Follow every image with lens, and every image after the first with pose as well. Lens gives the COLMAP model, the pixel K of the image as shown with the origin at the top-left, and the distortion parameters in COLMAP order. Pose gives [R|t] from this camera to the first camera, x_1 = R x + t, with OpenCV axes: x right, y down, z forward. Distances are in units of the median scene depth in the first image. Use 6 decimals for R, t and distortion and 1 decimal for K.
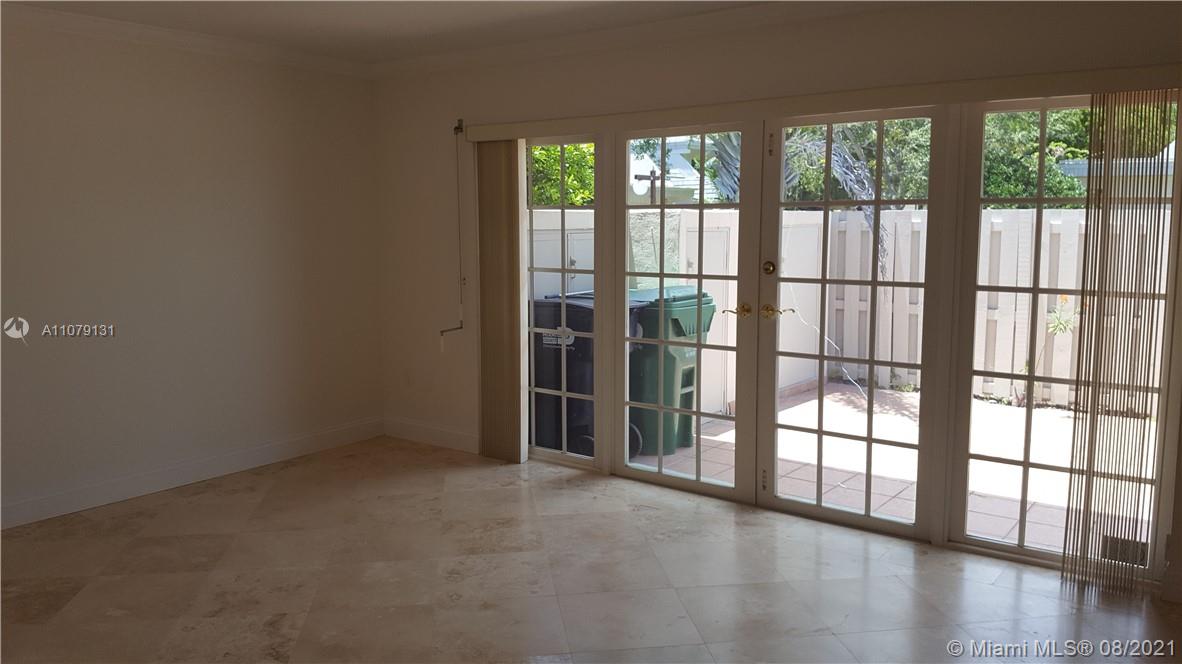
lens RADIAL K [[837.3, 0, 593.9], [0, 837.3, 295.8], [0, 0, 1]] dist [0.112322, -0.269760]
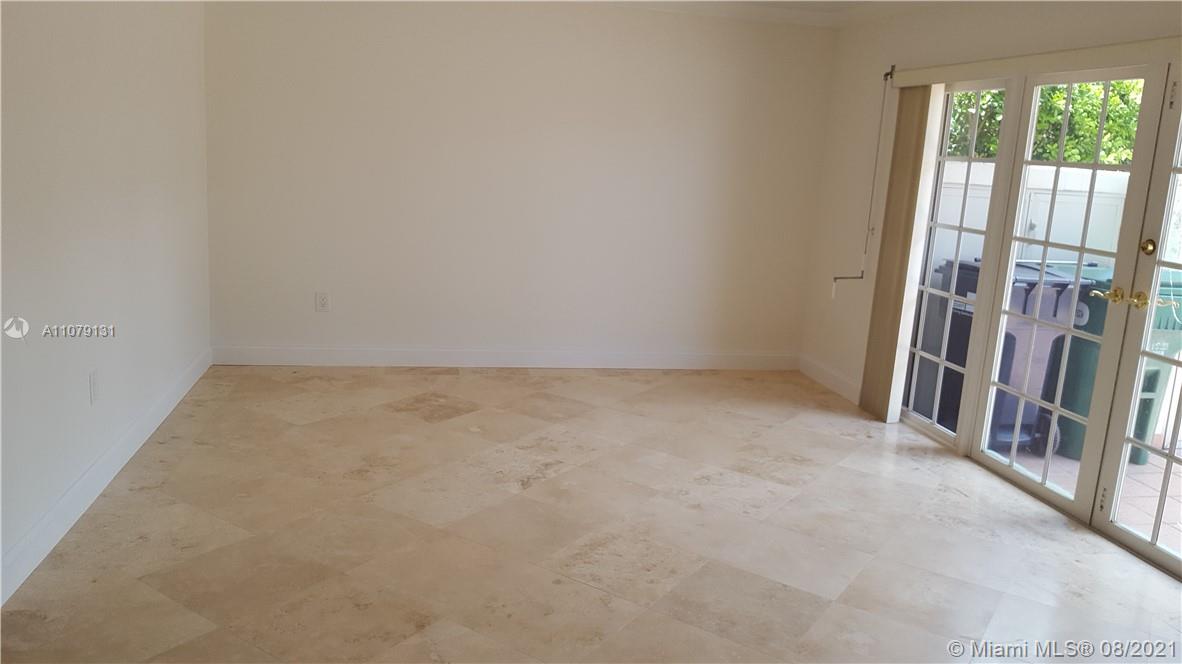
lens RADIAL K [[837.3, 0, 593.9], [0, 837.3, 295.8], [0, 0, 1]] dist [0.112322, -0.269760]
pose [[0.749845, 0.153732, -0.643505, 0.279213], [-0.117711, 0.988111, 0.098895, -0.002494], [0.651058, 0.001591, 0.759027, 0.040149]]
